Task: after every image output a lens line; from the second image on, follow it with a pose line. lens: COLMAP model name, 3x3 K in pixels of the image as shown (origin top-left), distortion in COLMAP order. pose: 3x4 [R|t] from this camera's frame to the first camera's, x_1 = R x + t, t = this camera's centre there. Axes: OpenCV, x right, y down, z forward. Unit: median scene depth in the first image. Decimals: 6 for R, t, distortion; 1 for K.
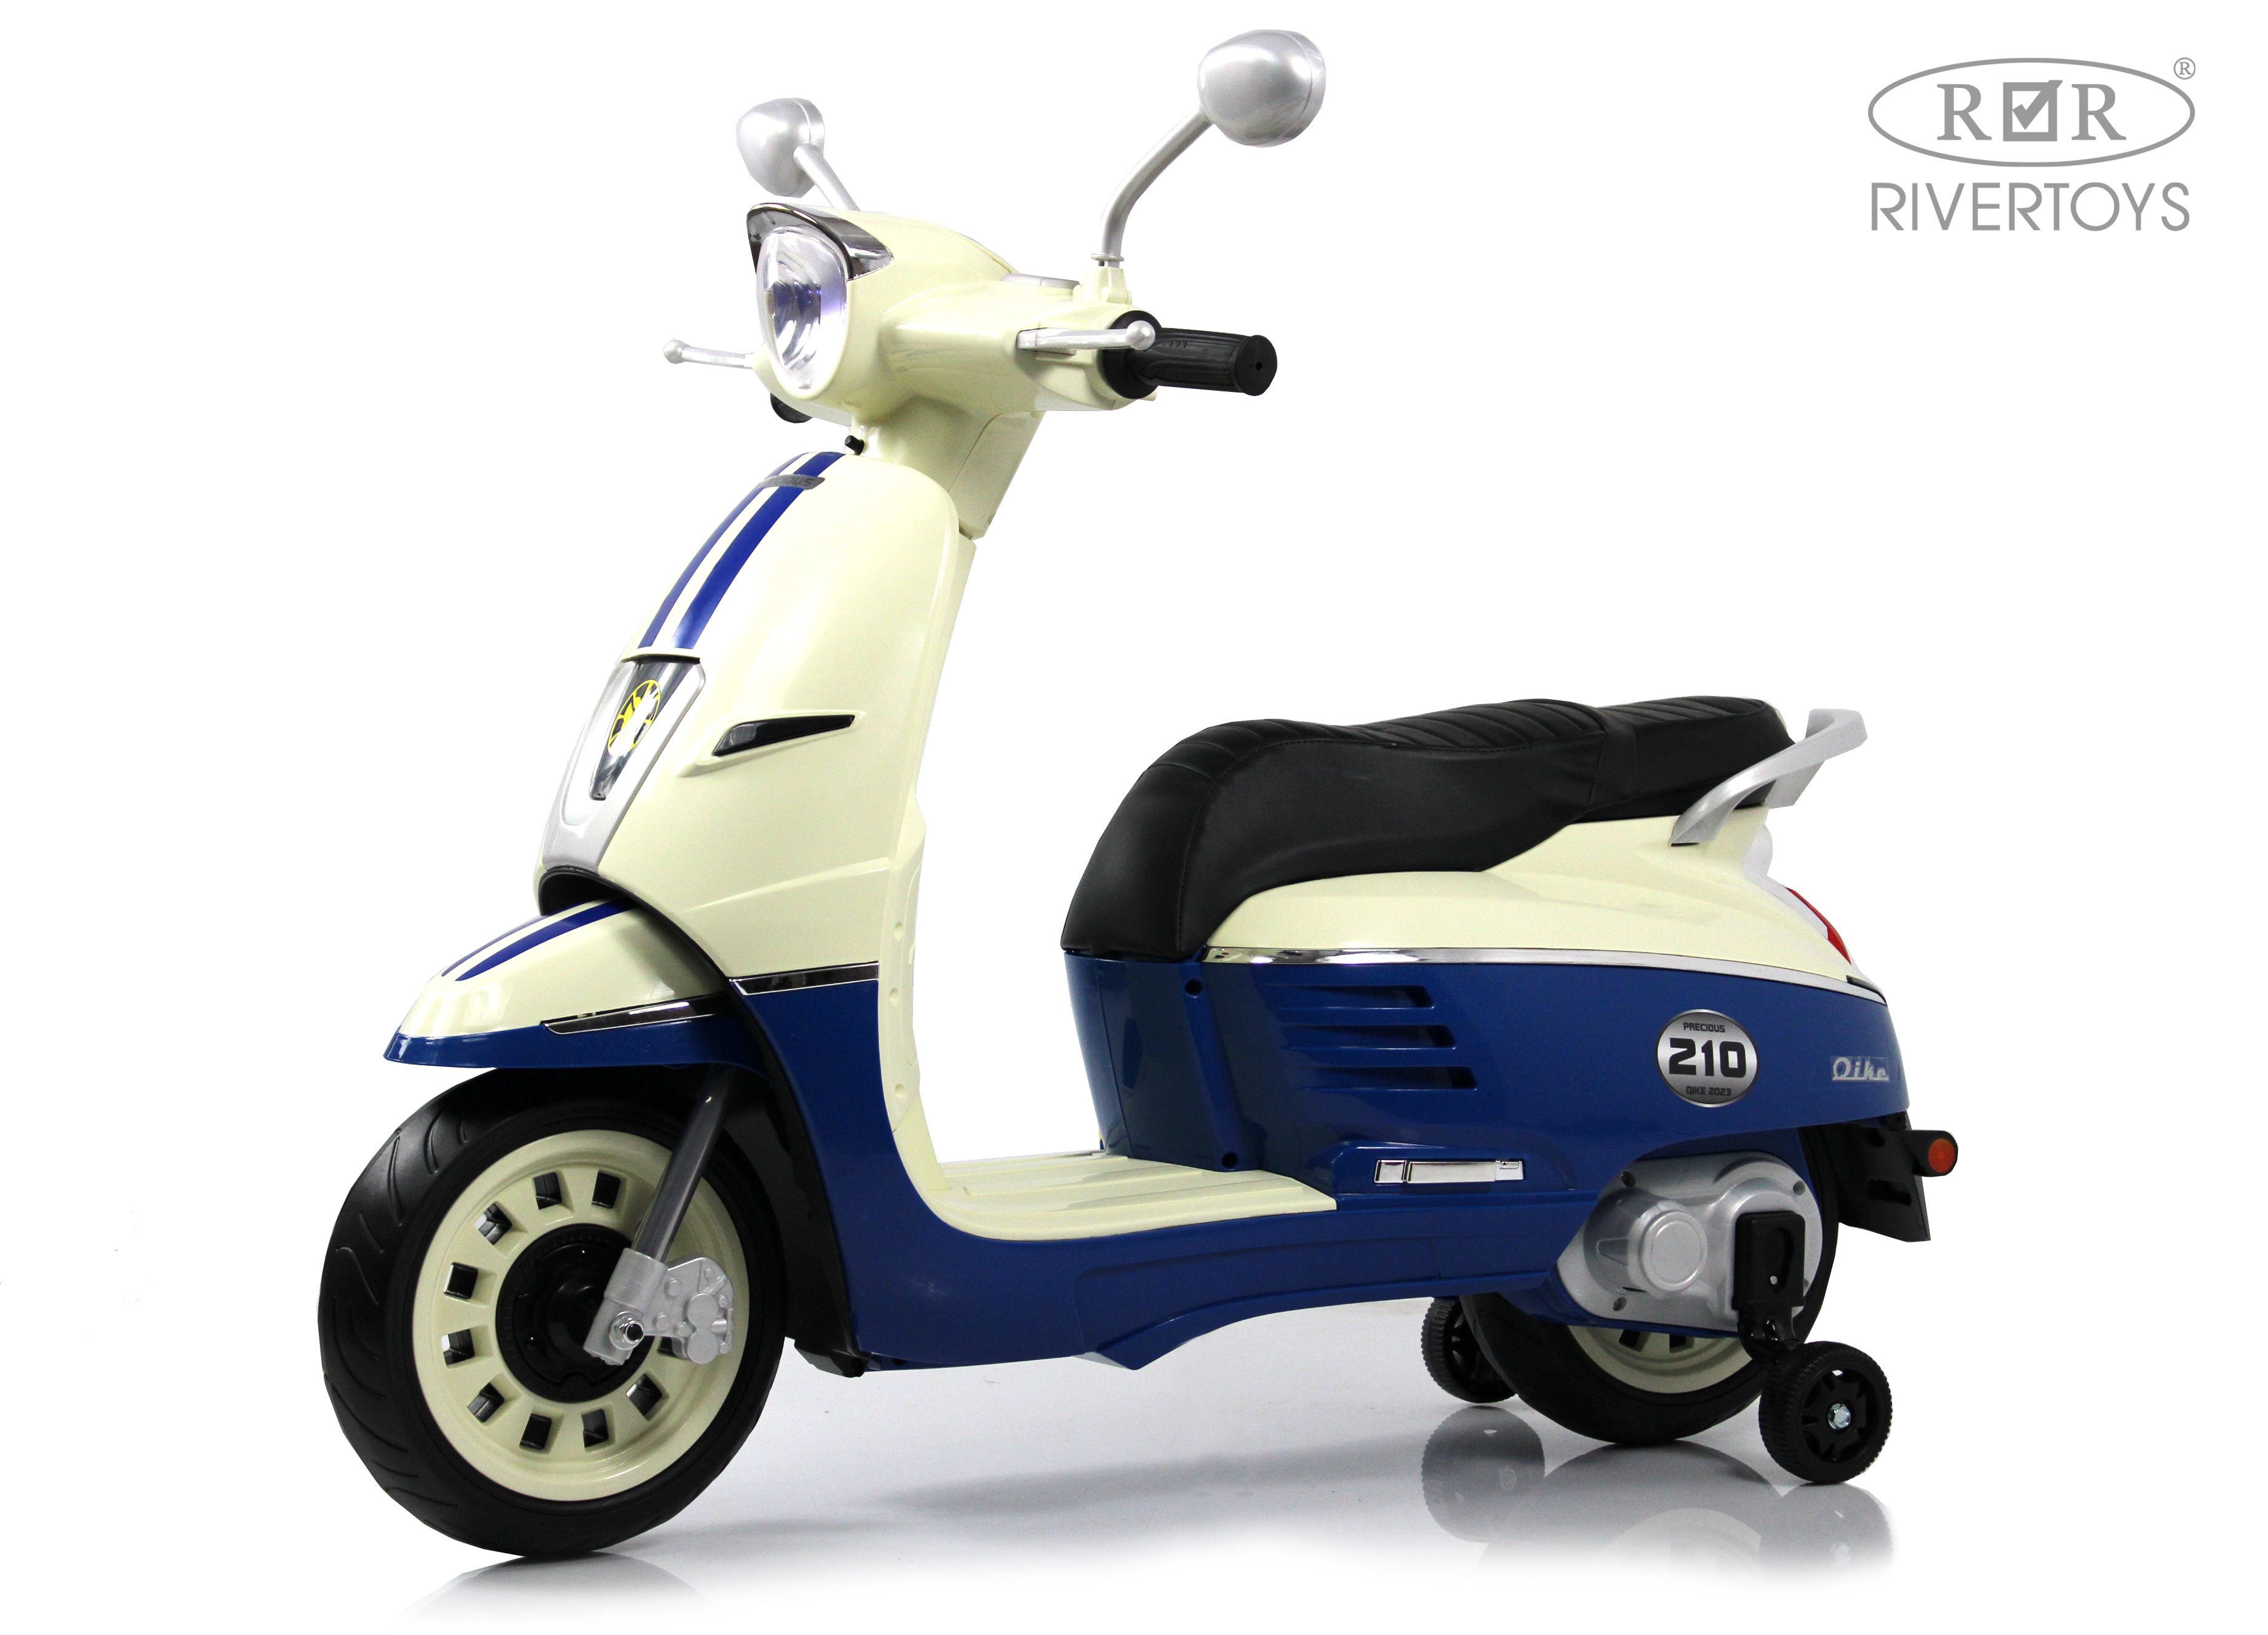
lens RADIAL K [[4562.8, 0, 1134.0], [0, 4562.8, 817.5], [0, 0, 1]] dist [0.017054, 0.165454]
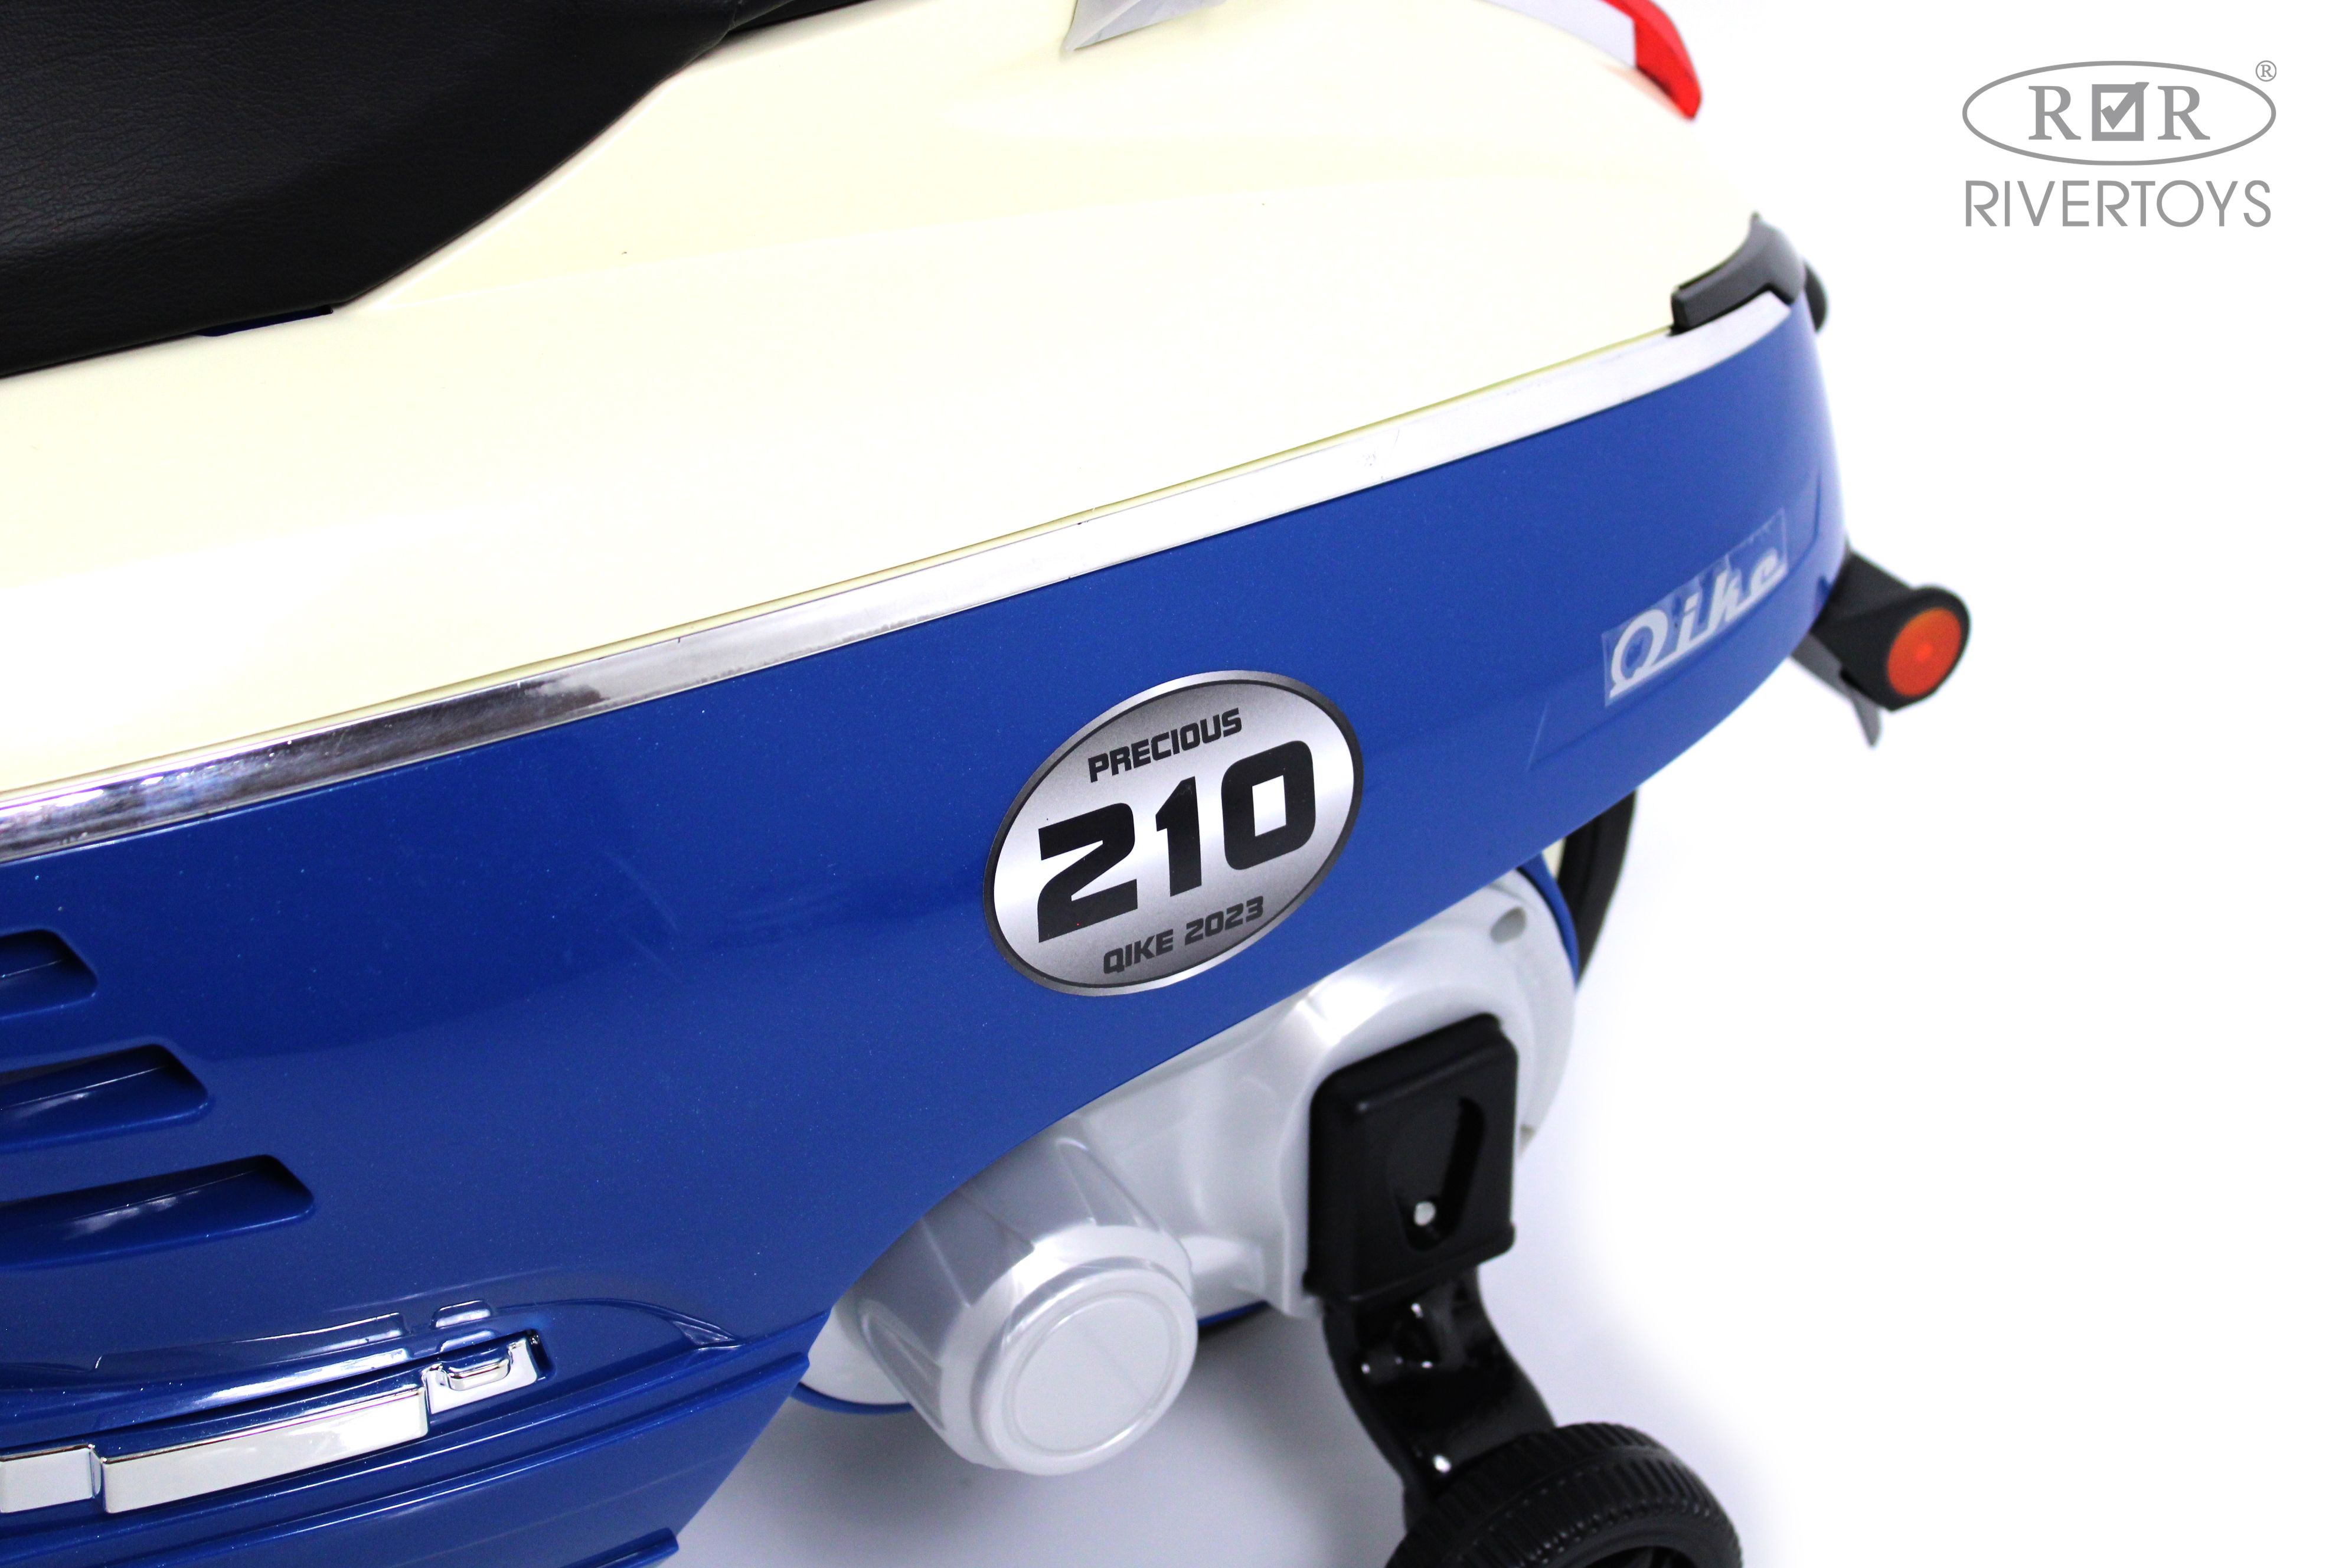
lens RADIAL K [[3929.8, 0, 1176.0], [0, 3929.8, 784.0], [0, 0, 1]] dist [-0.022725, 0.102655]
pose [[0.999443, -0.031603, -0.010676, 0.128178], [0.032504, 0.850686, 0.524668, -0.087288], [-0.007499, -0.524723, 0.851240, 0.778052]]
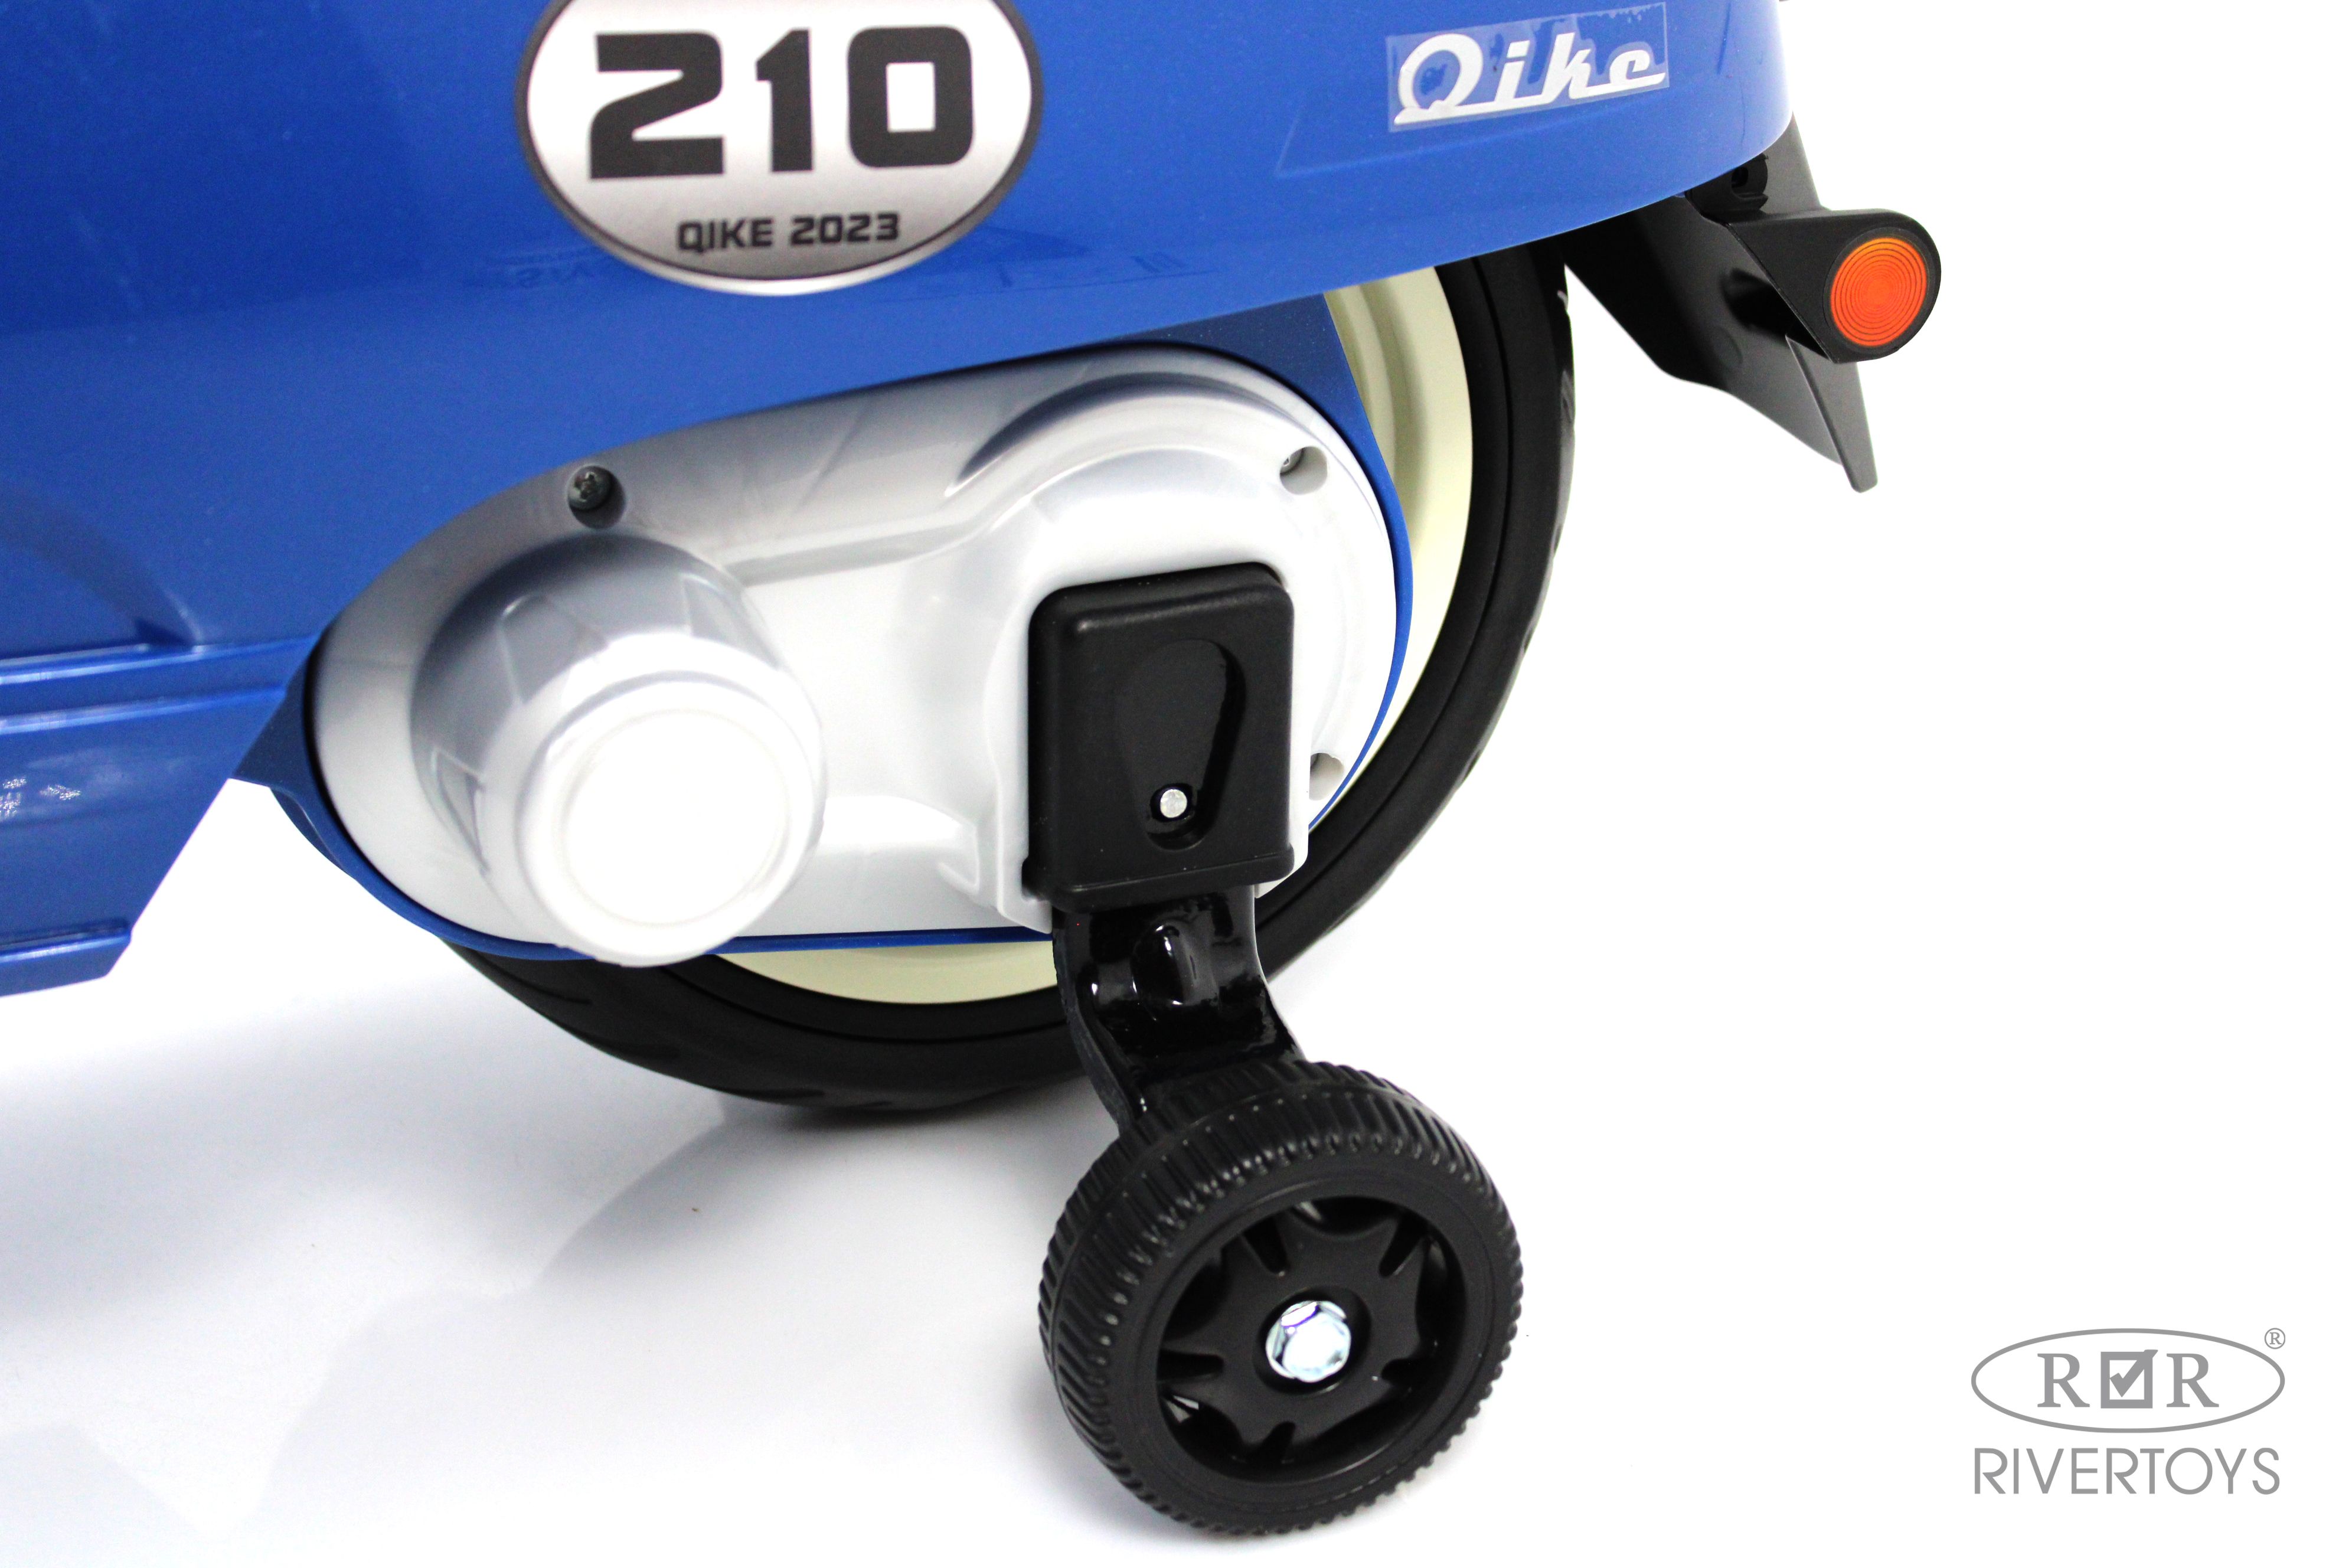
lens RADIAL K [[3929.8, 0, 1176.0], [0, 3929.8, 784.0], [0, 0, 1]] dist [-0.022725, 0.102655]
pose [[0.988939, 0.049709, -0.139748, 0.179332], [0.006079, 0.927796, 0.373039, 0.006506], [0.148201, -0.369762, 0.917231, 0.787168]]
